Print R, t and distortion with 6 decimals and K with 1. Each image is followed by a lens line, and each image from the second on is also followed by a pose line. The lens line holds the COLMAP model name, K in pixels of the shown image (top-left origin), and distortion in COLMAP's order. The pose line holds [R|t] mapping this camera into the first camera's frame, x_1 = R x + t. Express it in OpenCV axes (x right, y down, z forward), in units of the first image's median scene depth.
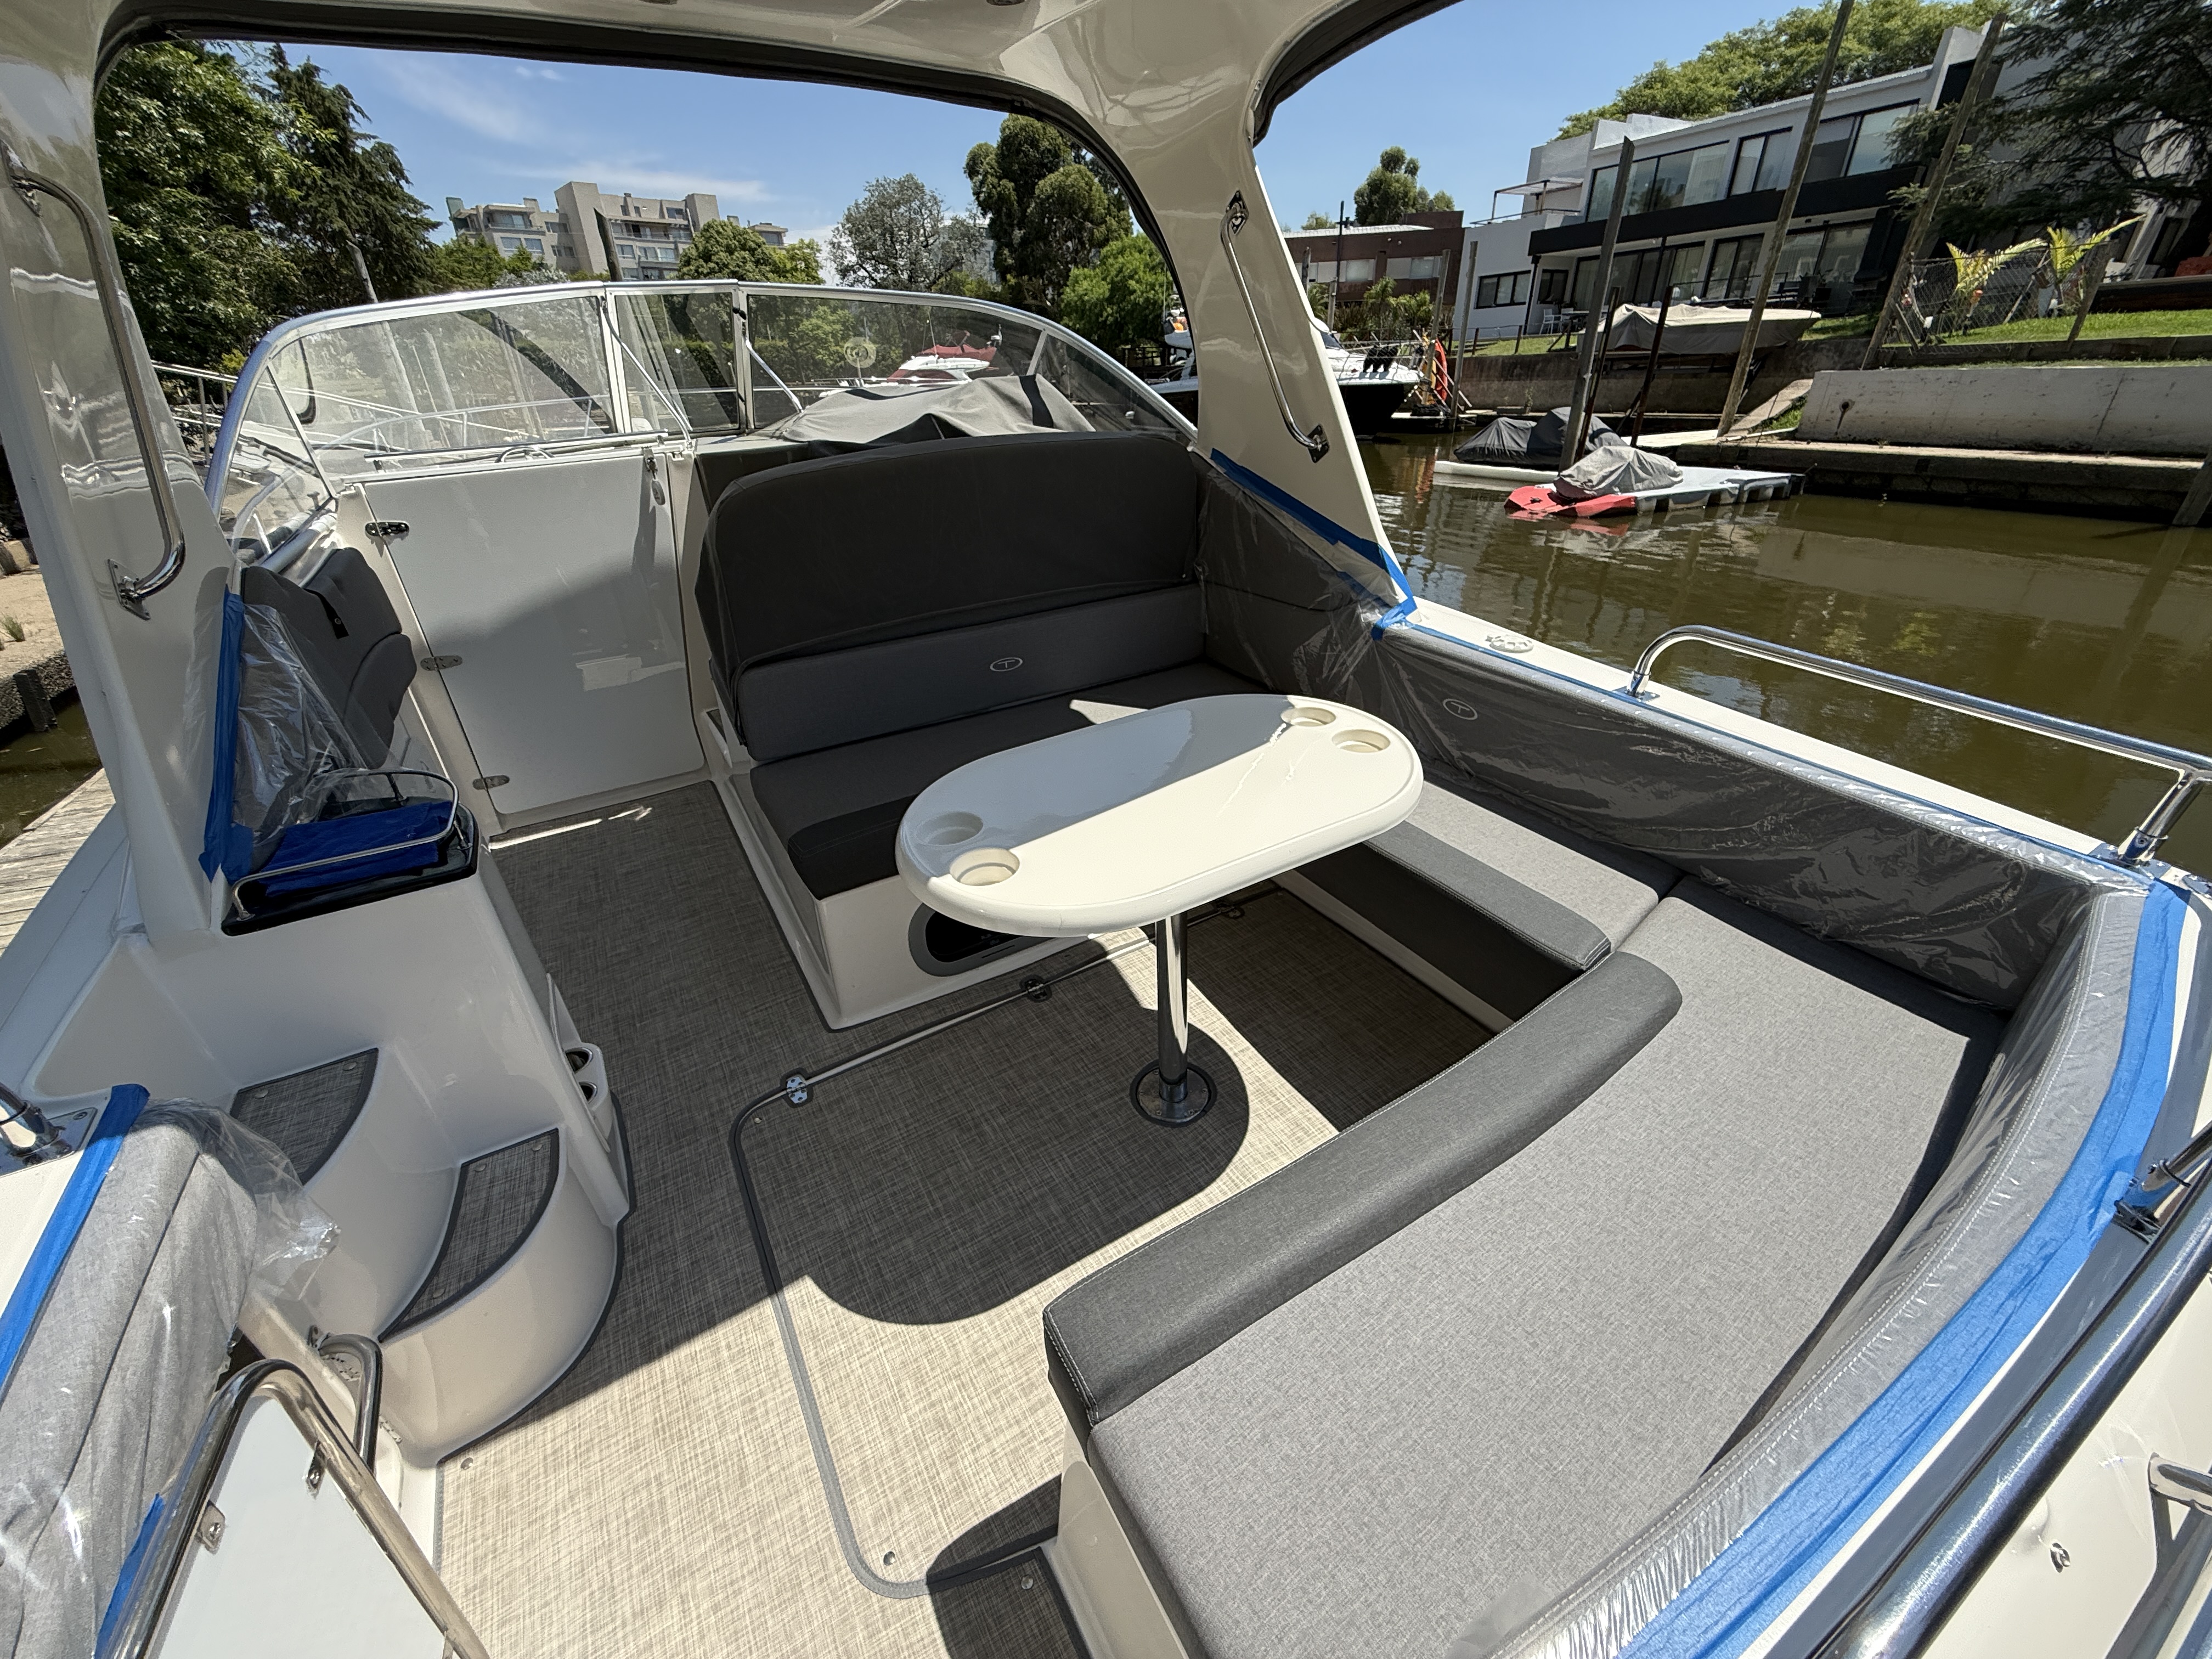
lens RADIAL K [[882.2, 0, 1103.4], [0, 882.2, 833.3], [0, 0, 1]] dist [-0.000466, -0.000072]
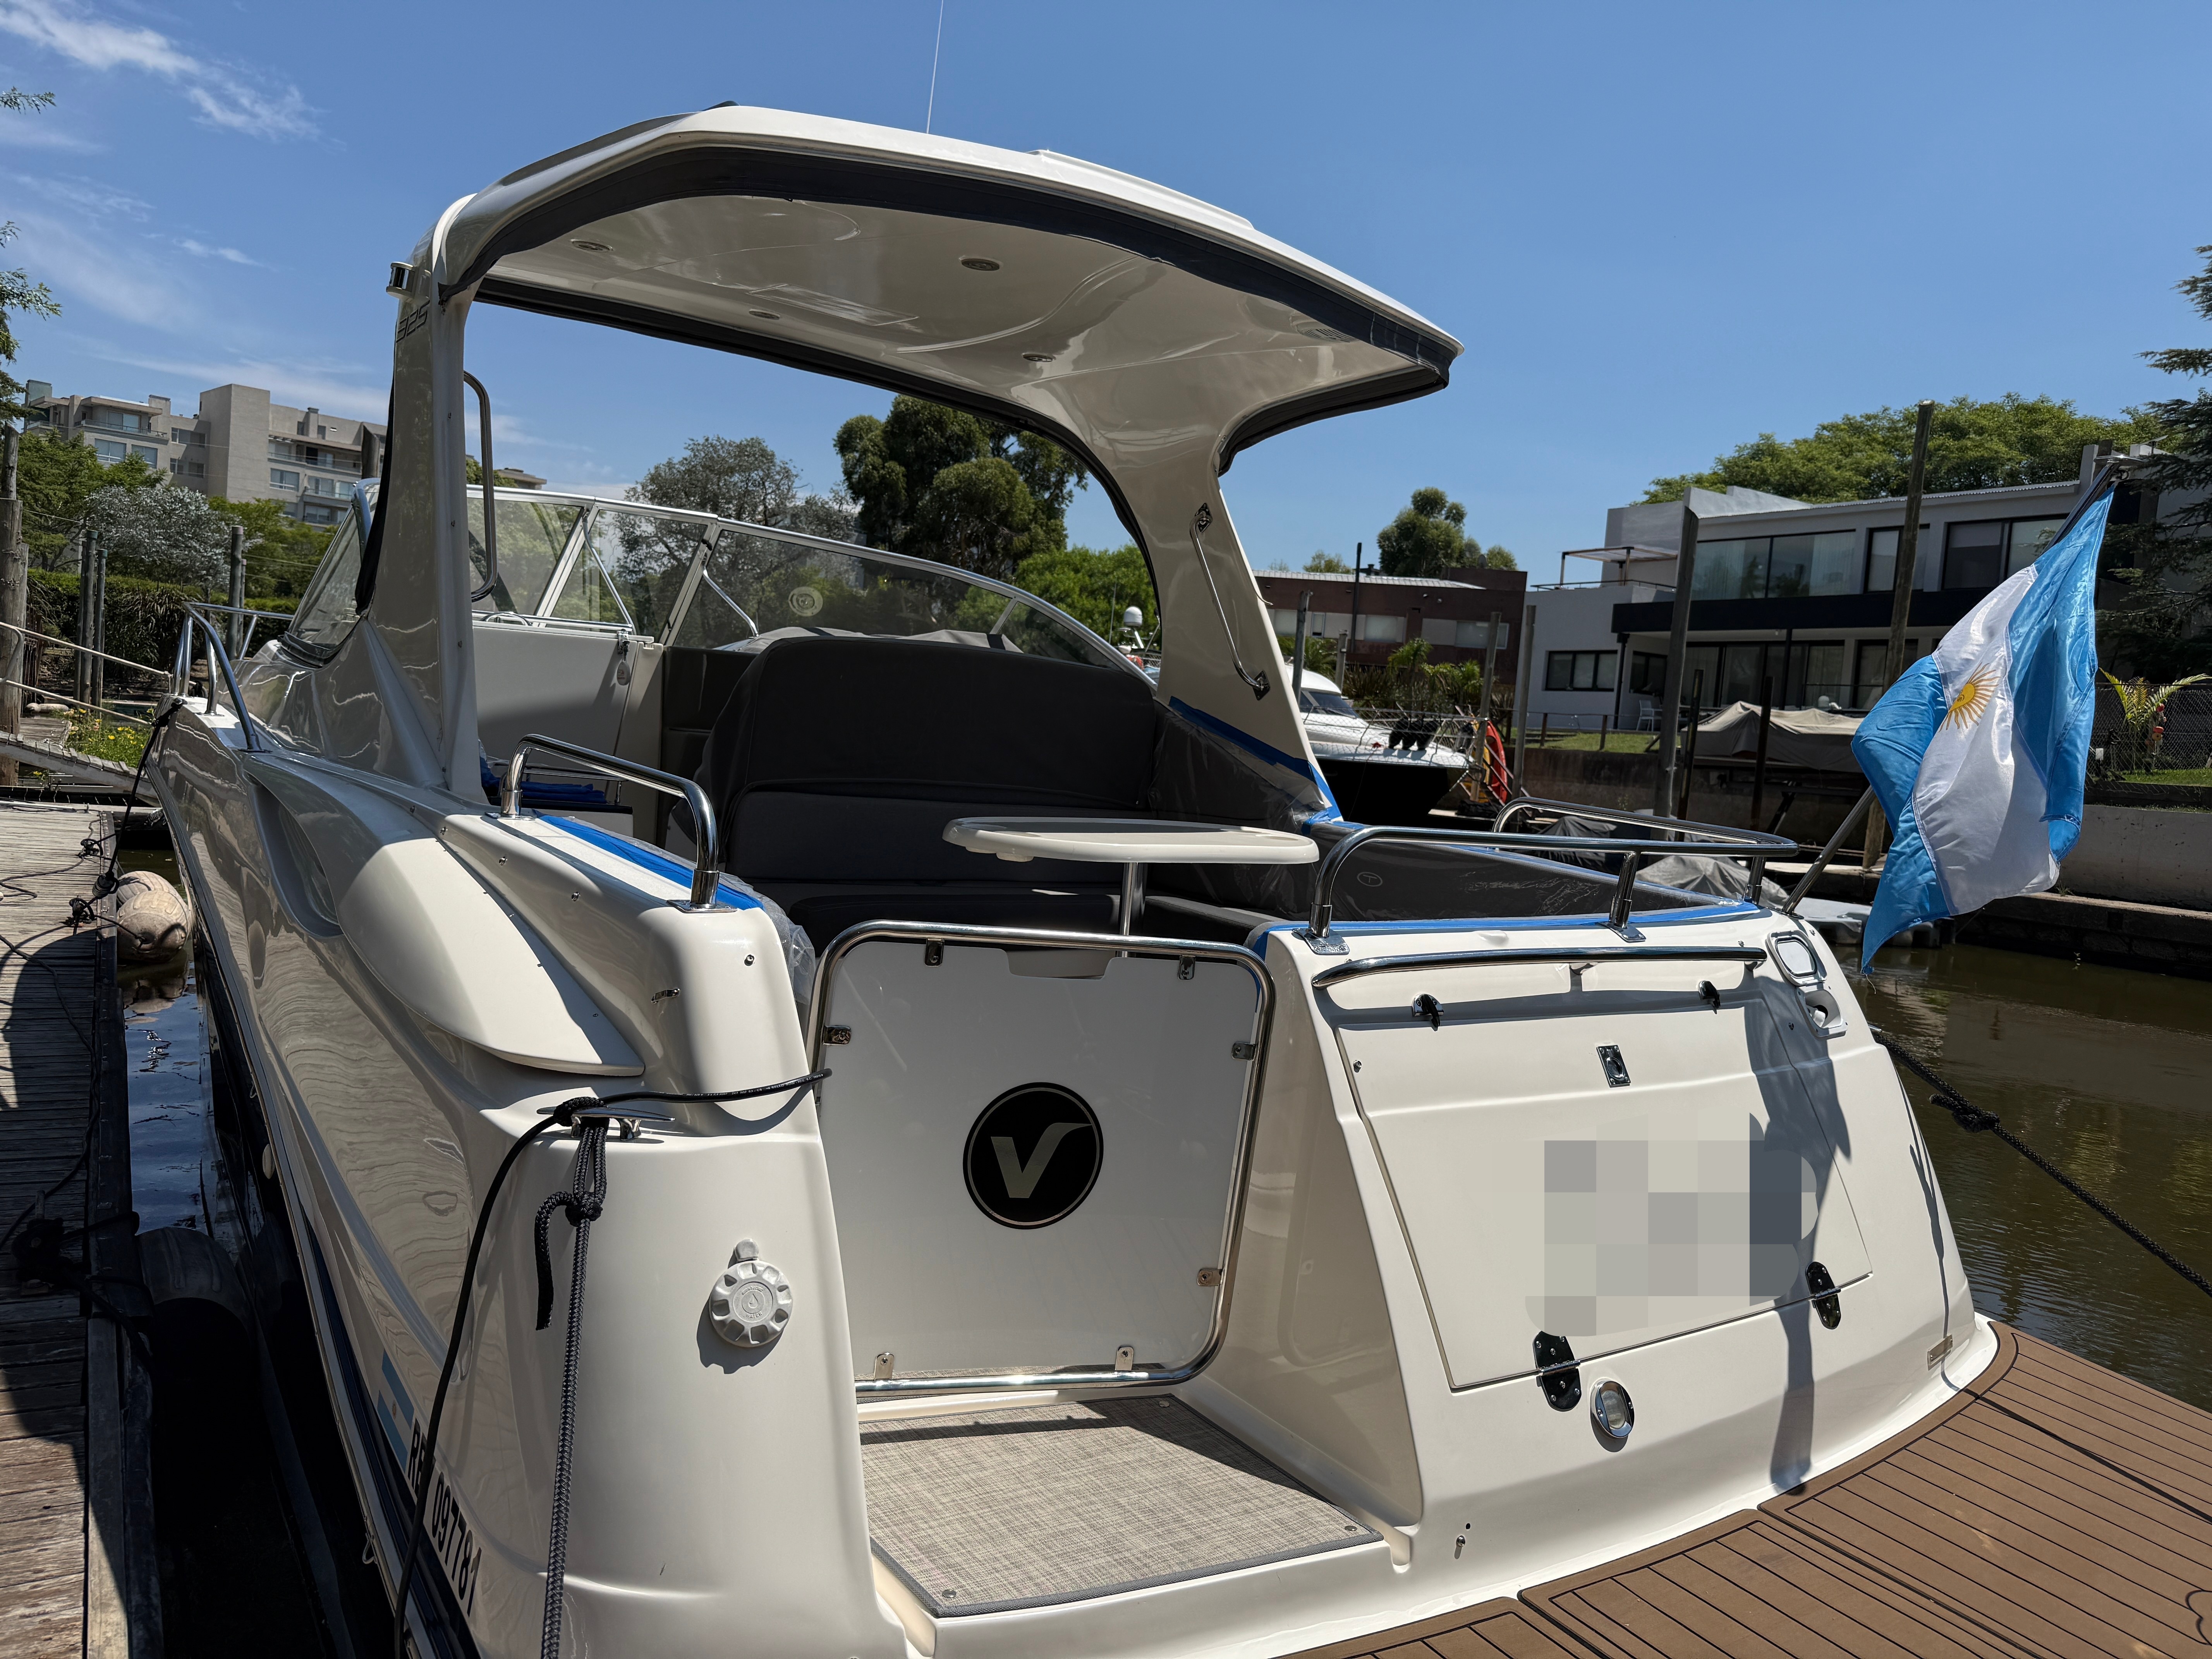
lens RADIAL K [[1547.7, 0, 1104.4], [0, 1547.7, 813.4], [0, 0, 1]] dist [0.096017, -0.144118]
pose [[0.992194, 0.101599, 0.072314, -0.005332], [-0.062337, 0.906296, -0.418022, 0.031878], [-0.108008, 0.410251, 0.905554, -0.042194]]
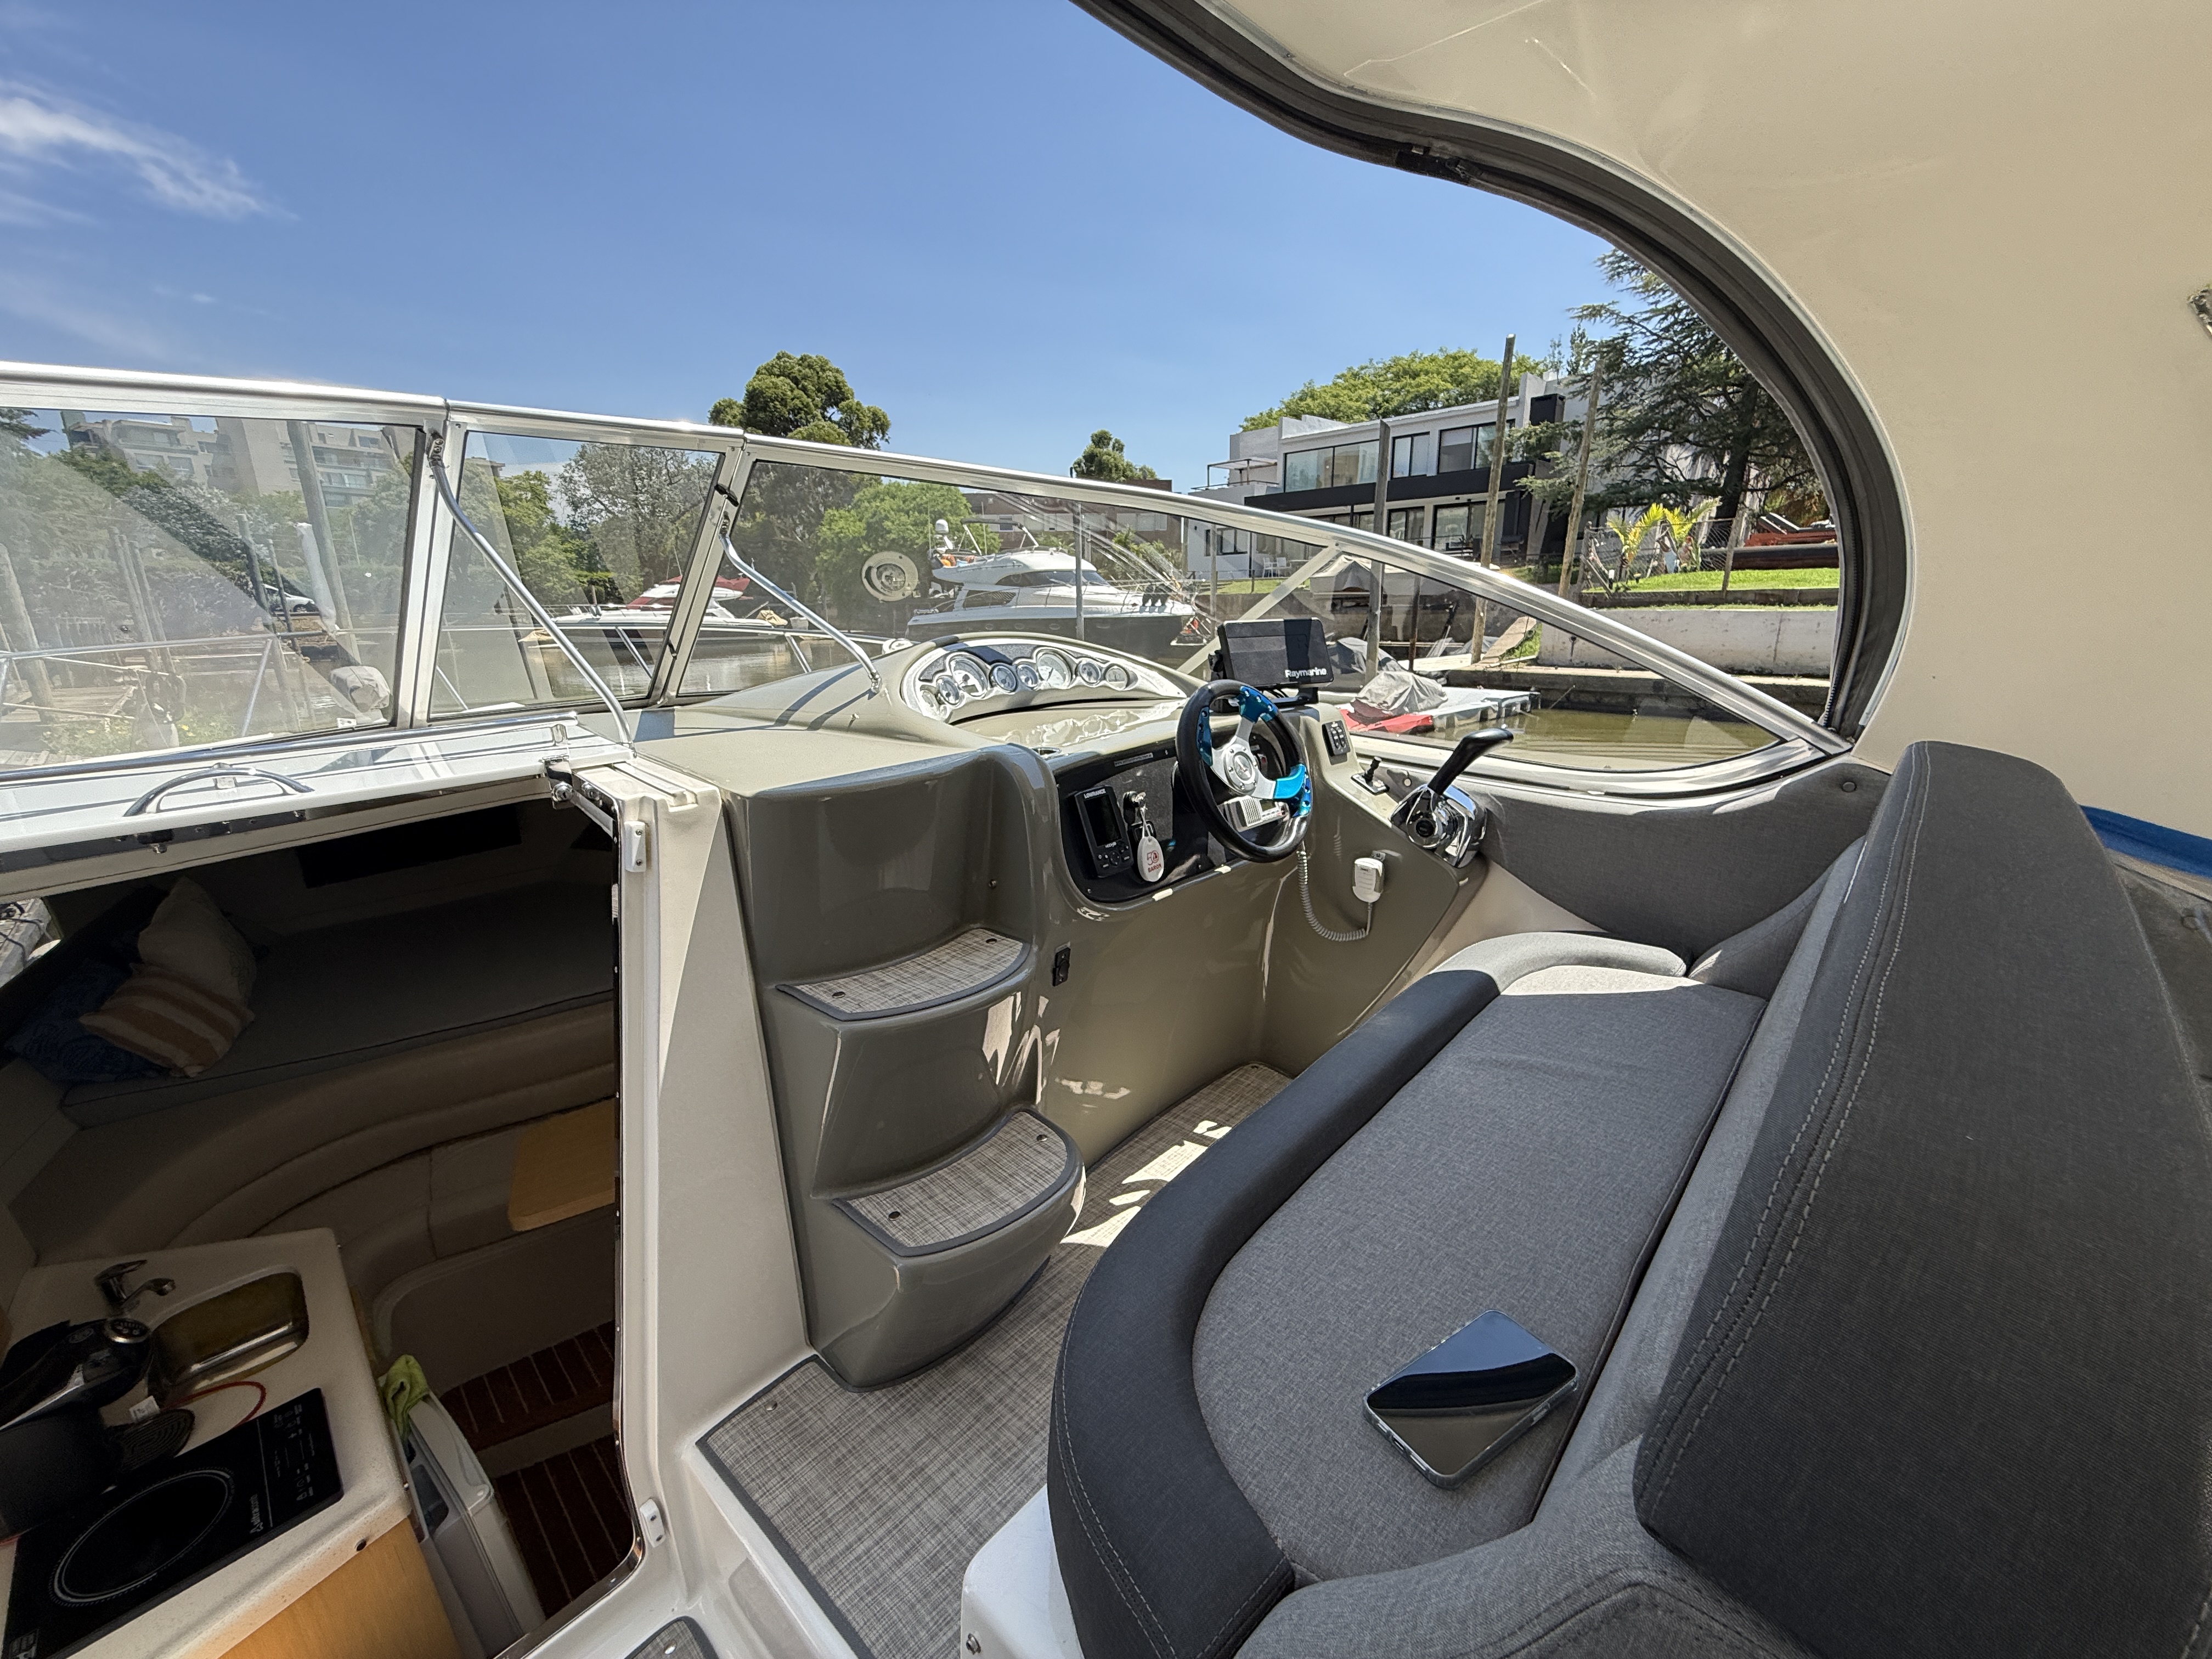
lens RADIAL K [[884.0, 0, 1101.3], [0, 884.0, 832.1], [0, 0, 1]] dist [-0.000742, 0.000240]
pose [[0.961613, -0.056605, 0.268509, -0.028795], [0.116053, 0.970570, -0.211012, -0.021731], [-0.248662, 0.234073, 0.939881, 0.041229]]
